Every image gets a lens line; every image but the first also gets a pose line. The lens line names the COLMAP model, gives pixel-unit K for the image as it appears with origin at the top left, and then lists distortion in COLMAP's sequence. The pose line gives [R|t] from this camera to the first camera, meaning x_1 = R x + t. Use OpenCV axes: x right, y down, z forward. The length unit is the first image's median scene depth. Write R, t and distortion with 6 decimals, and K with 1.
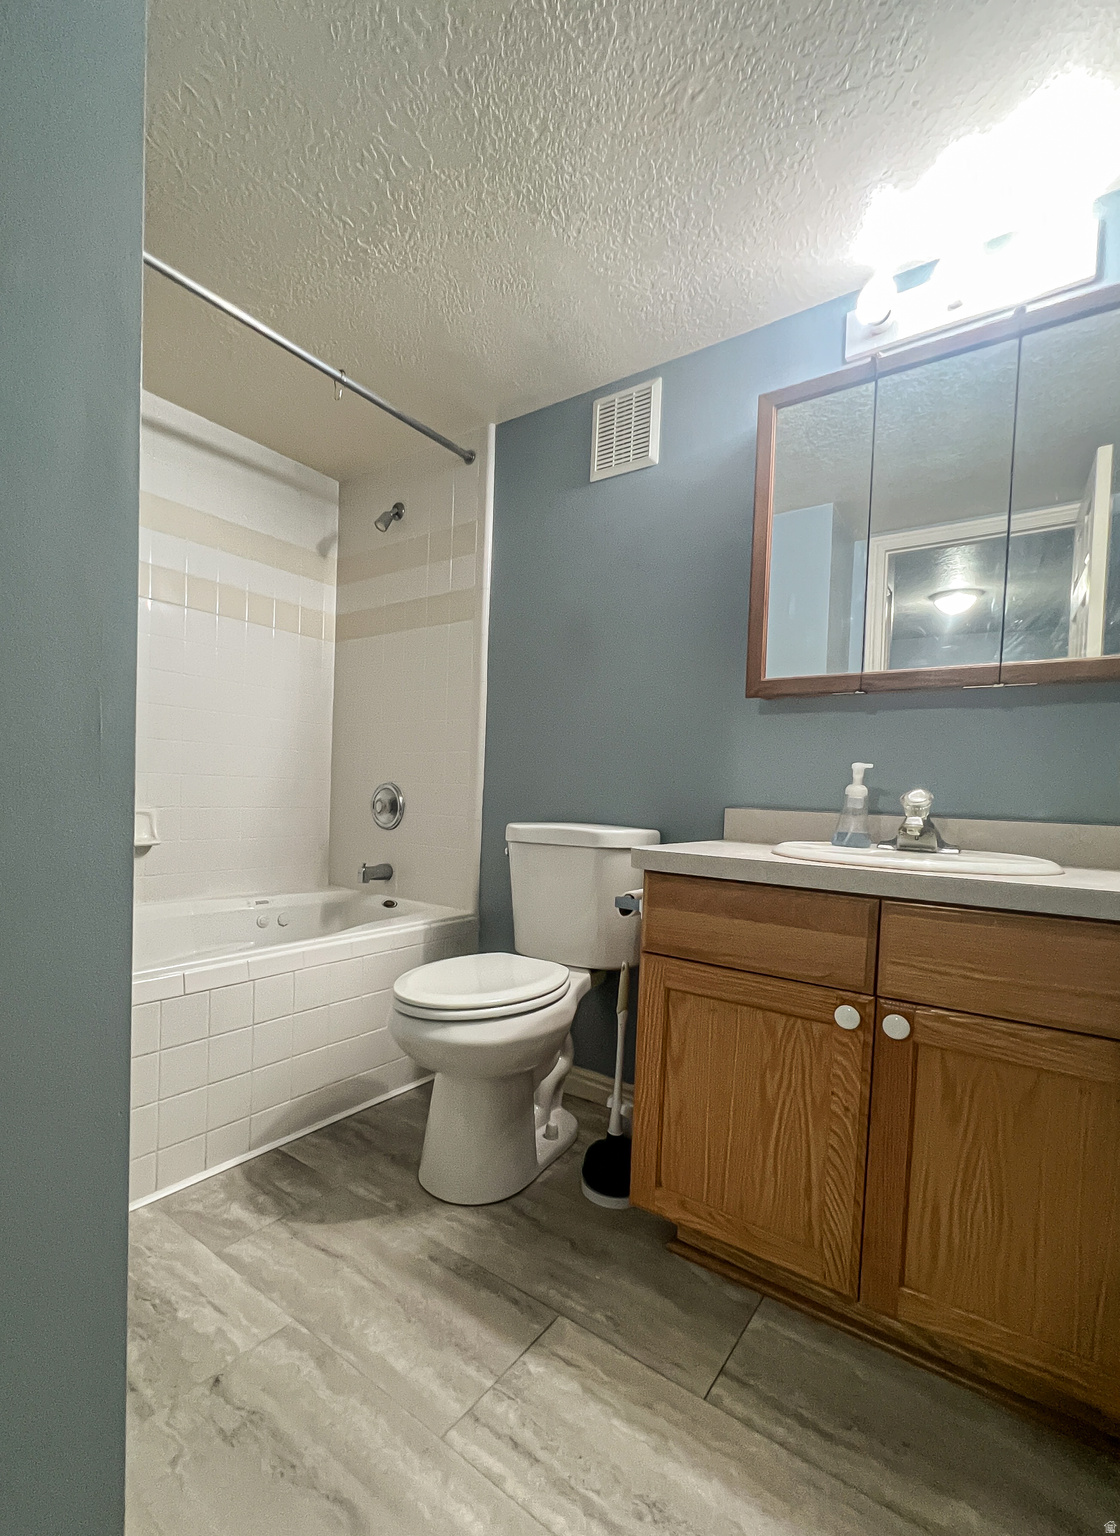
lens RADIAL K [[693.2, 0, 513.4], [0, 693.2, 816.6], [0, 0, 1]] dist [-0.001028, -0.000030]
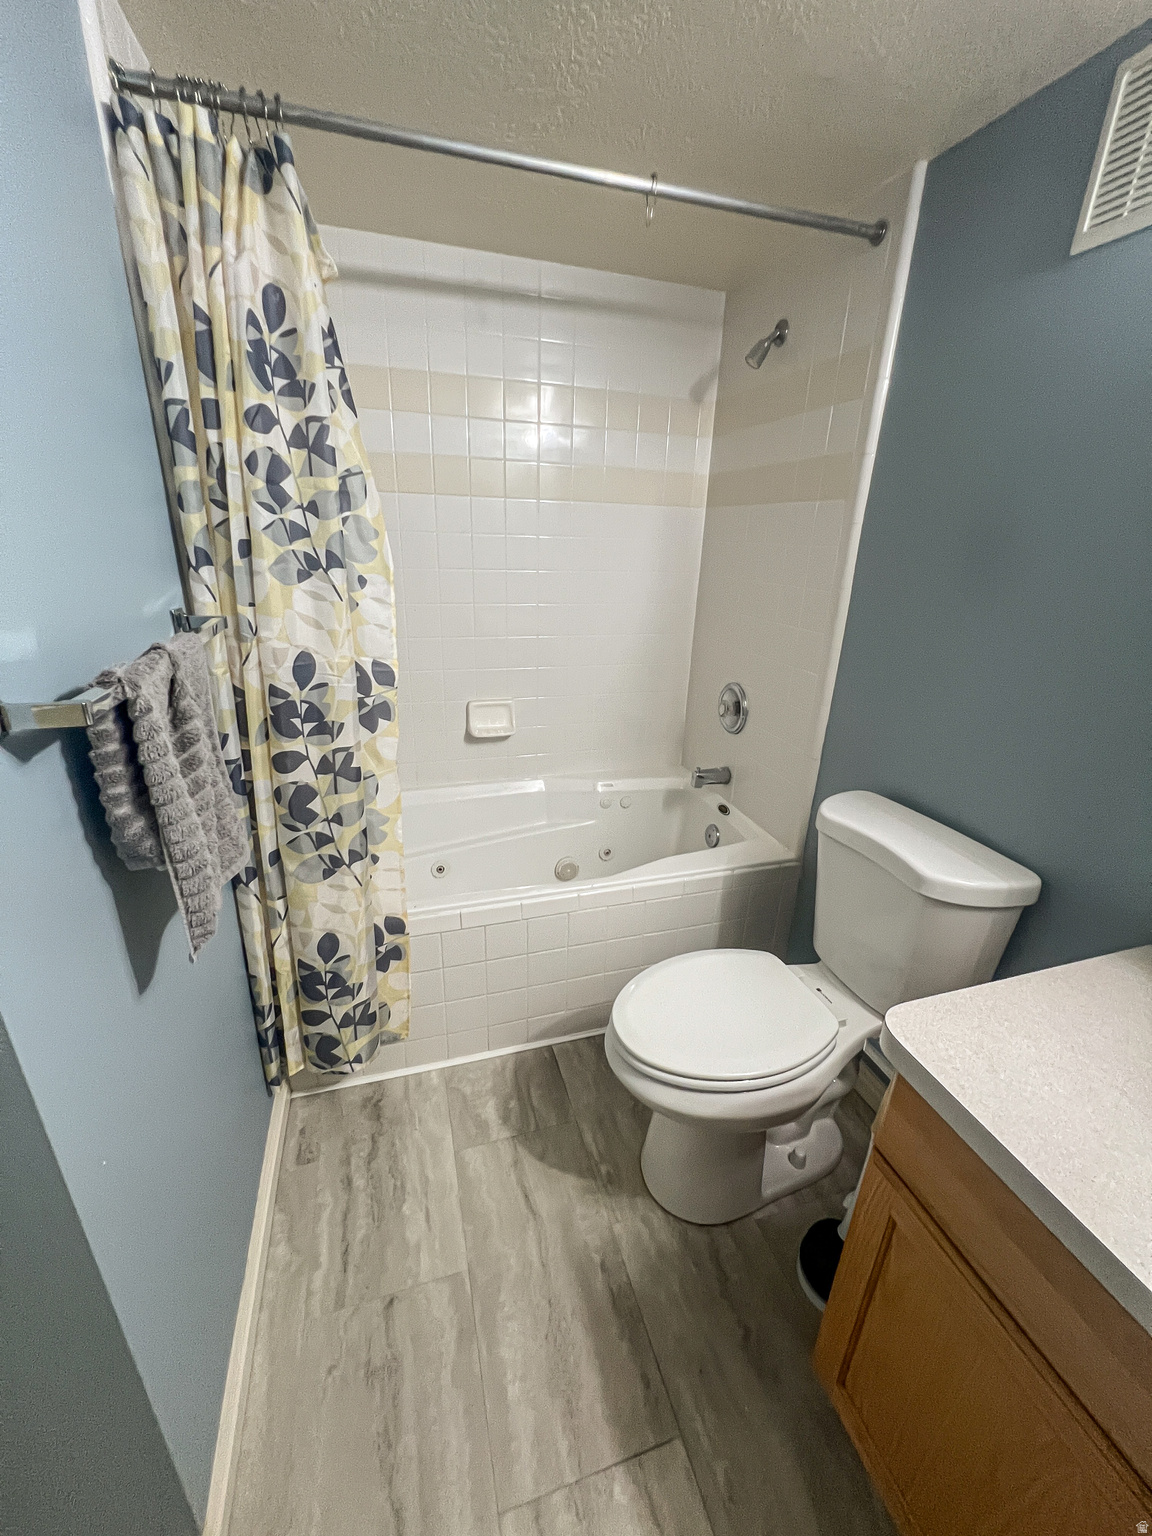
lens RADIAL K [[610.5, 0, 578.7], [0, 610.5, 765.8], [0, 0, 1]] dist [0.001076, -0.001133]
pose [[0.815329, 0.195142, -0.545123, 0.125508], [-0.020575, 0.950663, 0.309543, -0.219542], [0.578633, -0.241163, 0.779118, 0.270353]]
